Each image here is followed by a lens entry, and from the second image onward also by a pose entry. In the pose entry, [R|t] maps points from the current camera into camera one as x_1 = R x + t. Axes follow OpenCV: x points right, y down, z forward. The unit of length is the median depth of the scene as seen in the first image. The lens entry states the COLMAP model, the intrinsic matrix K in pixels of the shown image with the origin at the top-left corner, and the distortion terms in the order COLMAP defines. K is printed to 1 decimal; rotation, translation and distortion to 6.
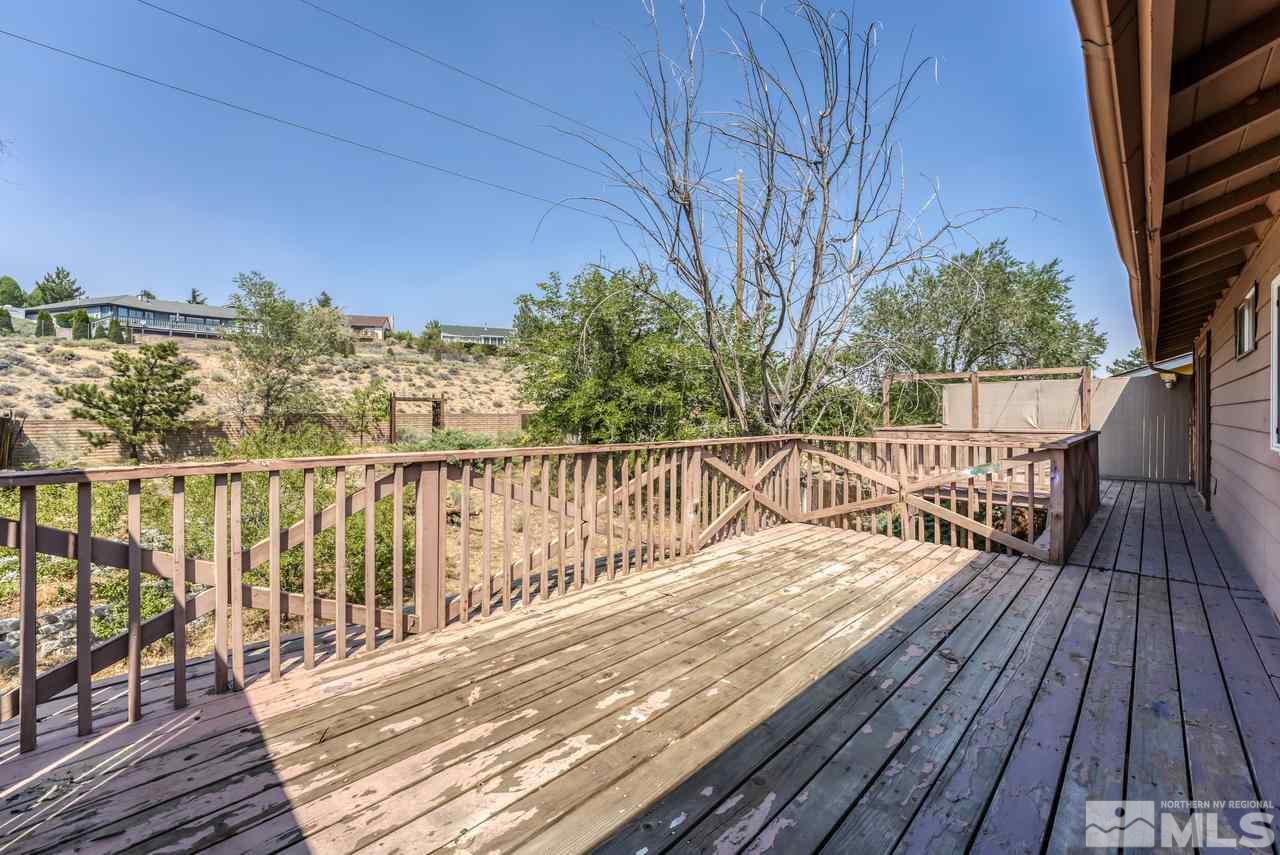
lens RADIAL K [[520.7, 0, 638.2], [0, 520.7, 416.5], [0, 0, 1]] dist [-0.002288, 0.000018]
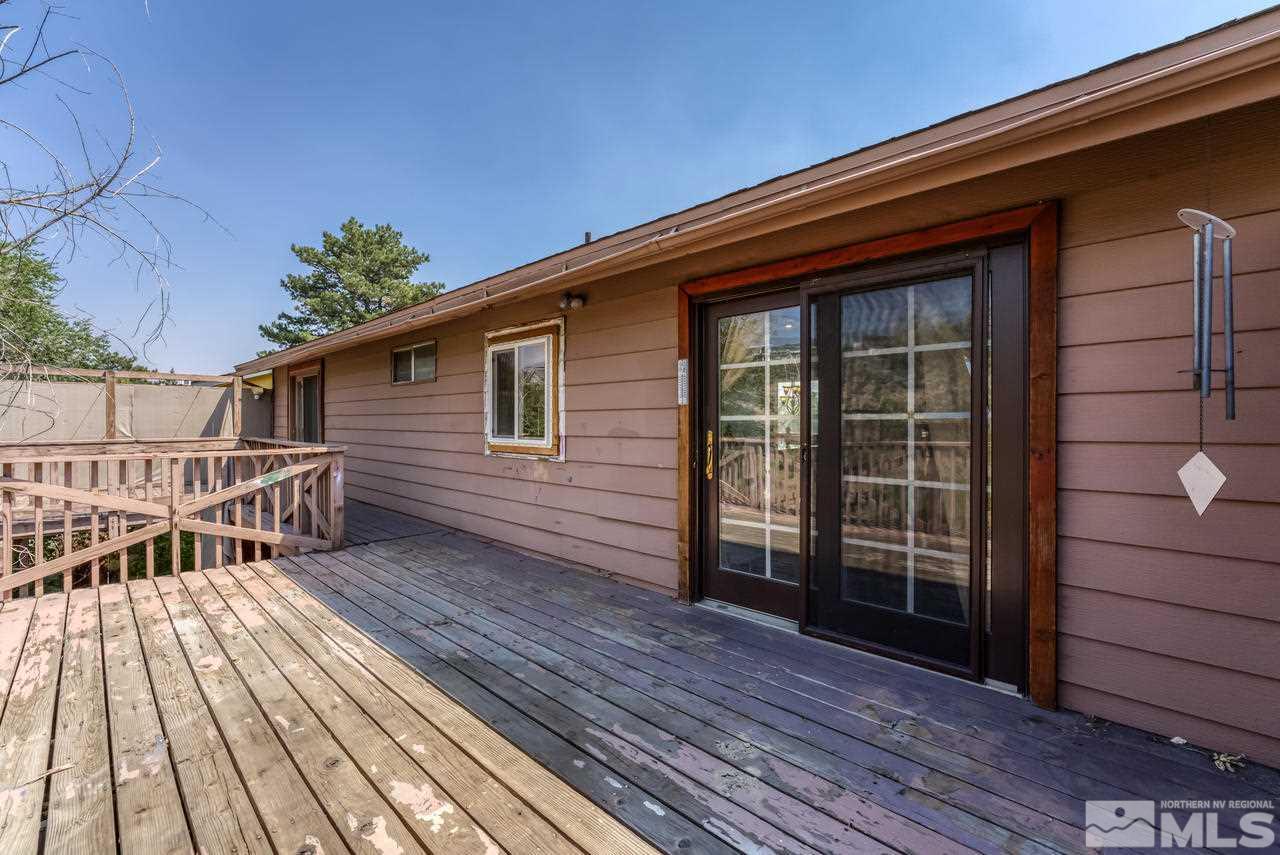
lens RADIAL K [[520.7, 0, 637.6], [0, 520.7, 429.6], [0, 0, 1]] dist [-0.002288, 0.000018]
pose [[-0.030111, -0.013938, 0.999449, -0.528478], [0.002544, 0.999898, 0.014021, -0.001981], [-0.999543, 0.002964, -0.030073, 0.496802]]
